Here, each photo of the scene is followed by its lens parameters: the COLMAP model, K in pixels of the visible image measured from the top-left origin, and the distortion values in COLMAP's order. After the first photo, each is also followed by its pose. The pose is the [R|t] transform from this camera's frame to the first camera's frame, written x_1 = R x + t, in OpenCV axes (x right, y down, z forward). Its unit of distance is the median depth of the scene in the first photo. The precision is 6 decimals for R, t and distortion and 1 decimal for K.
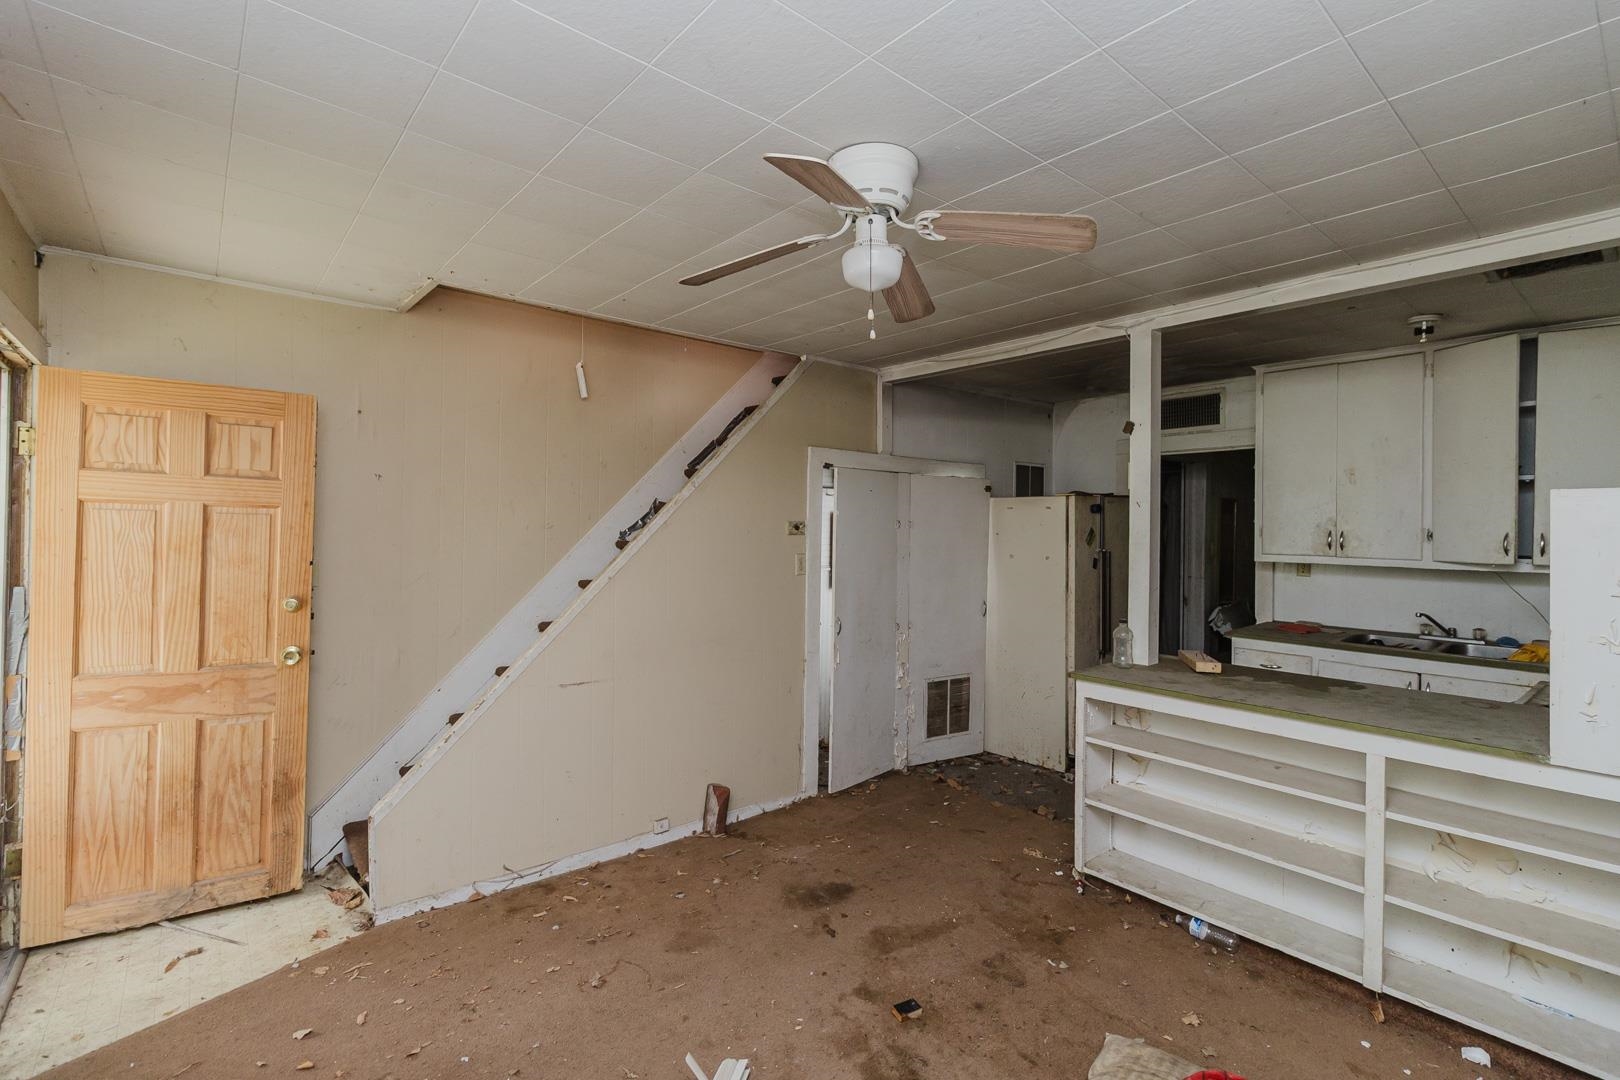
lens RADIAL K [[741.6, 0, 807.9], [0, 741.6, 529.4], [0, 0, 1]] dist [0.004402, 0.000161]
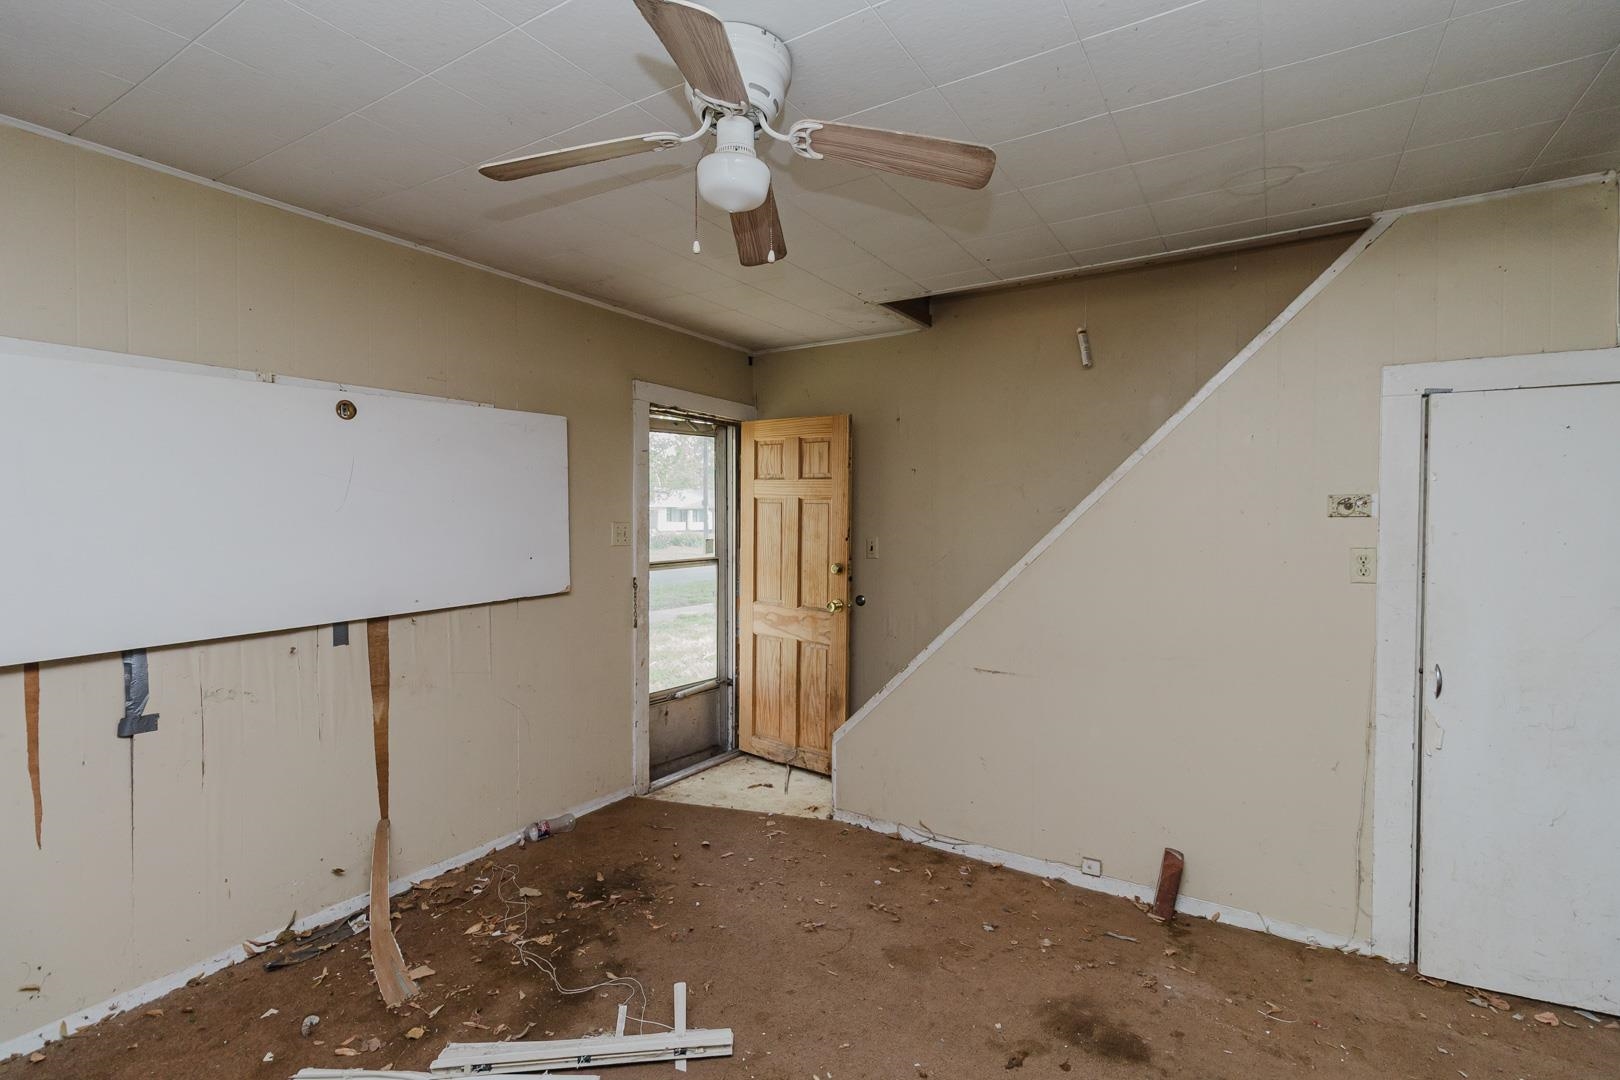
lens RADIAL K [[741.6, 0, 807.9], [0, 741.6, 529.4], [0, 0, 1]] dist [0.004402, 0.000161]
pose [[0.303444, 0.008735, -0.952809, 0.605313], [0.004387, 0.999935, 0.010564, 0.012998], [0.952839, -0.007385, 0.303386, 0.543958]]
